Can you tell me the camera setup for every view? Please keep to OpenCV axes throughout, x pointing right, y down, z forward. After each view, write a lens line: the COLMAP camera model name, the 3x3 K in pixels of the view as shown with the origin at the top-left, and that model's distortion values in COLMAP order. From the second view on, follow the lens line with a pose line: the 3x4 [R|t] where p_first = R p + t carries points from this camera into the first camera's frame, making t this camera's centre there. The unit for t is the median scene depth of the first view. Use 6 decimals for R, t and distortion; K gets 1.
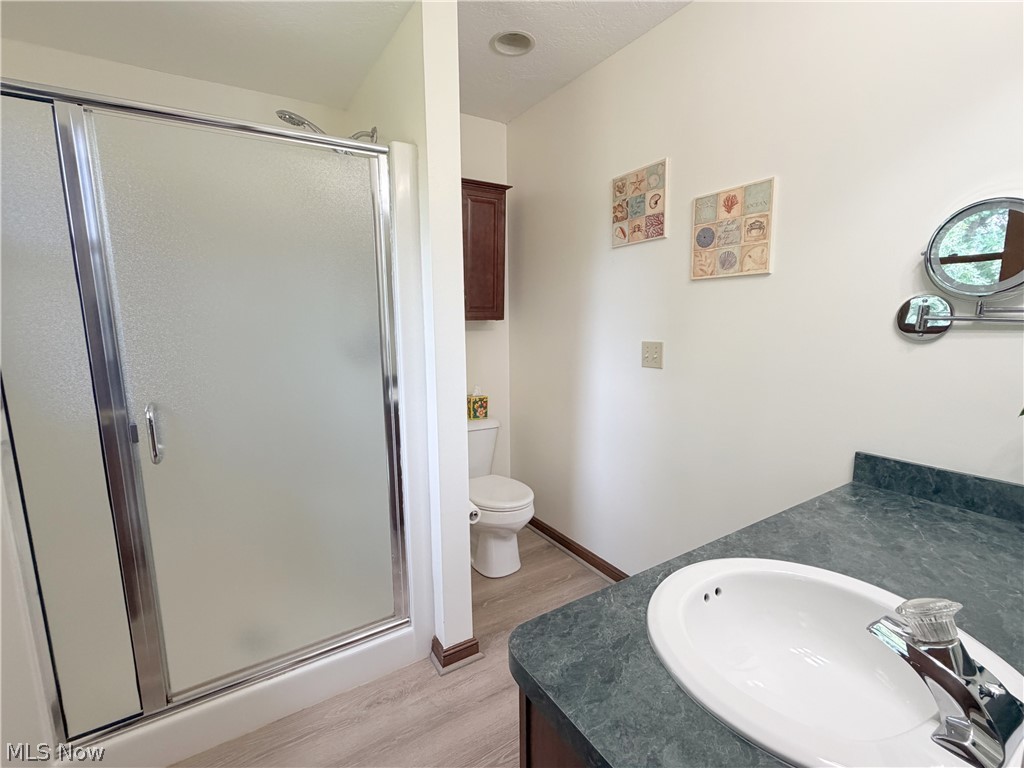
lens RADIAL K [[481.7, 0, 510.5], [0, 481.7, 385.9], [0, 0, 1]] dist [-0.001481, 0.000720]
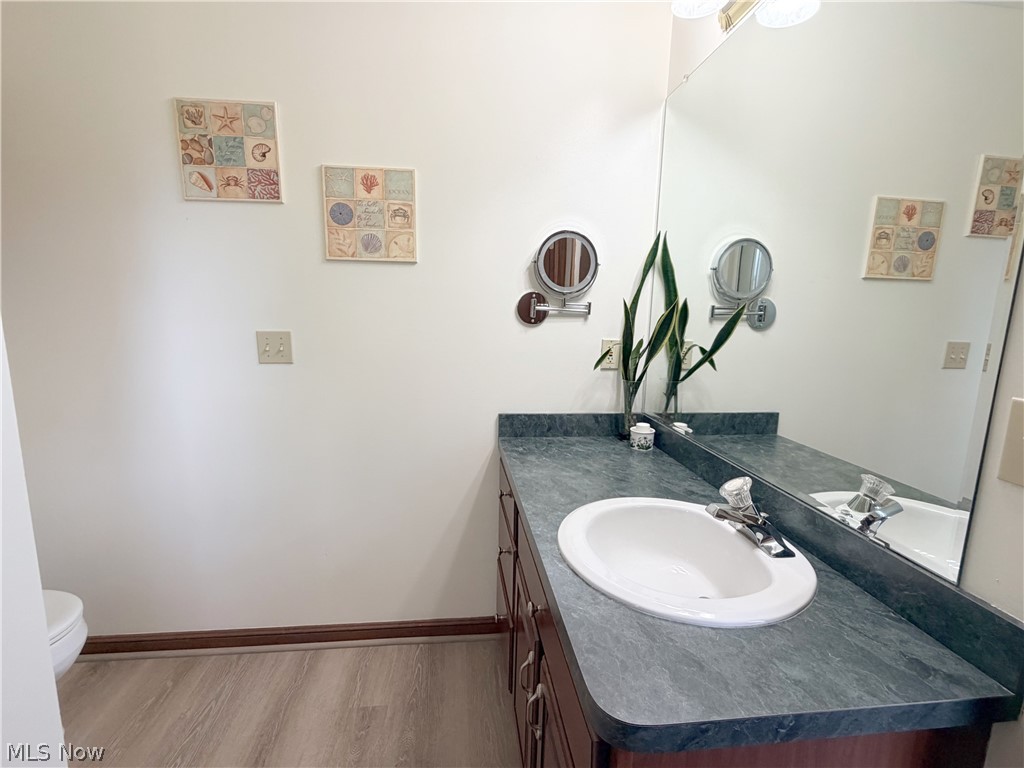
lens RADIAL K [[481.7, 0, 510.5], [0, 481.7, 385.9], [0, 0, 1]] dist [-0.001481, 0.000720]
pose [[0.409490, -0.126660, 0.903480, -0.328989], [0.104359, 0.990318, 0.091534, -0.039870], [-0.906326, 0.056804, 0.418743, 0.363739]]
